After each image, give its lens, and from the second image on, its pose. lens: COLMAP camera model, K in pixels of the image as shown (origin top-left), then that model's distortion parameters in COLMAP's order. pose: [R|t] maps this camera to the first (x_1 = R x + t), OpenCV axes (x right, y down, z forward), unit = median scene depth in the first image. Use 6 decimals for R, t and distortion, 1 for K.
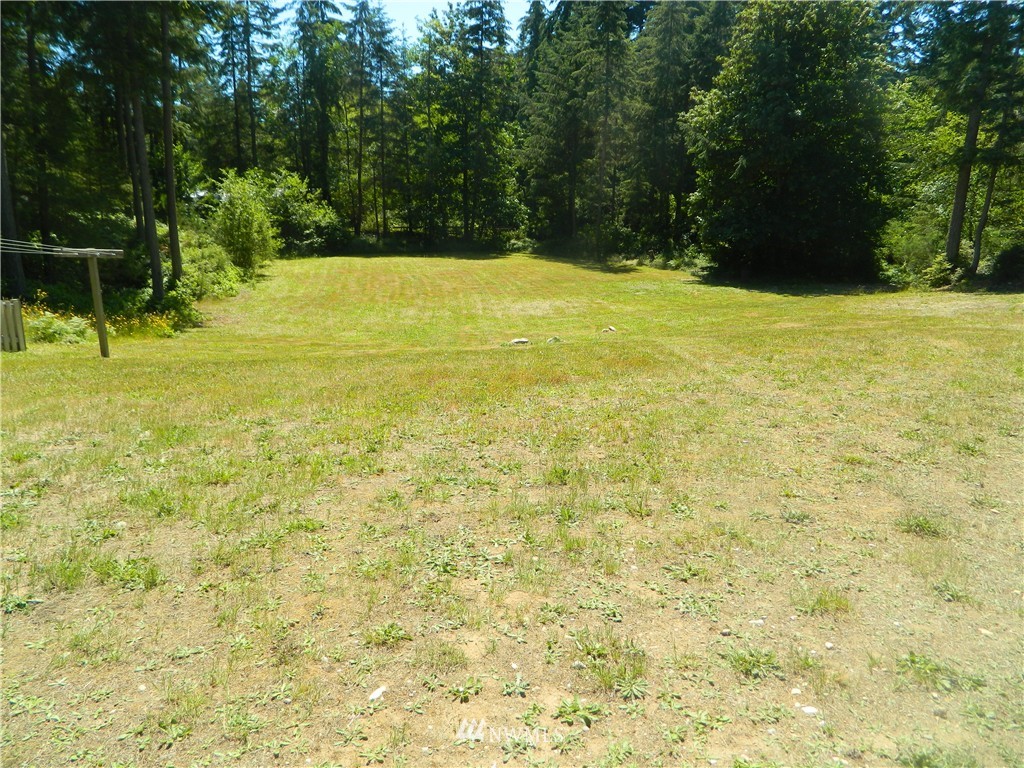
lens RADIAL K [[763.1, 0, 506.7], [0, 763.1, 379.7], [0, 0, 1]] dist [0.006393, -0.005107]
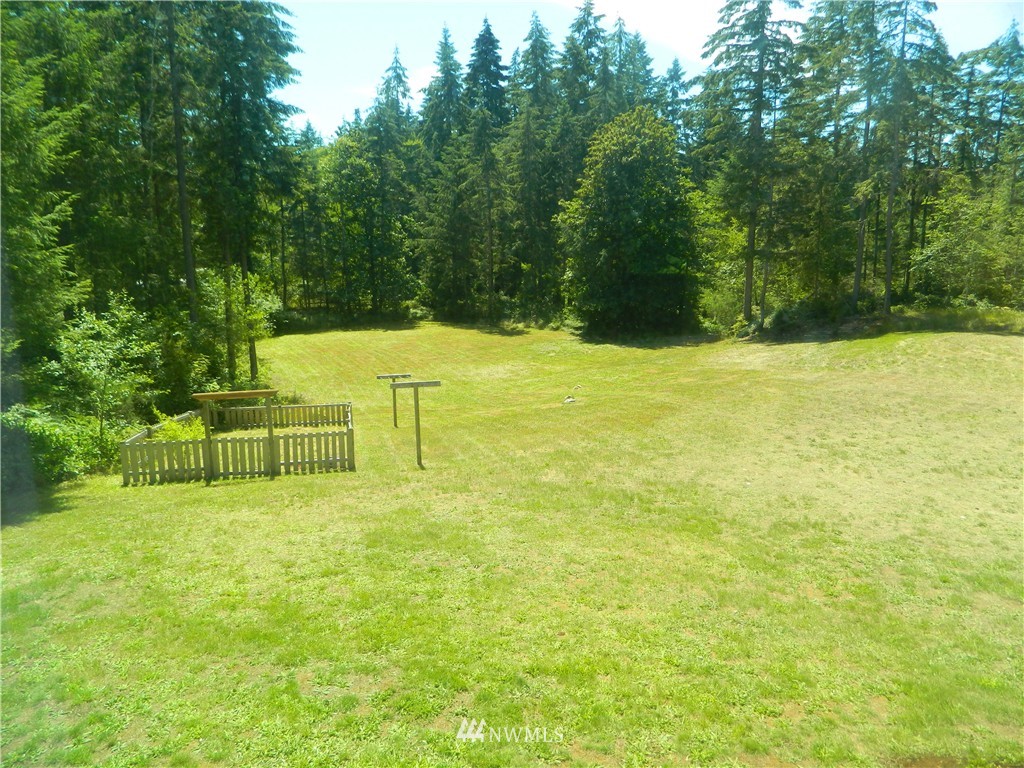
lens RADIAL K [[763.1, 0, 504.8], [0, 763.1, 386.0], [0, 0, 1]] dist [0.006393, -0.005107]
pose [[0.969622, -0.081059, 0.230787, -0.194567], [0.091012, 0.995310, -0.032796, -0.013251], [-0.227047, 0.052805, 0.972451, -0.283484]]
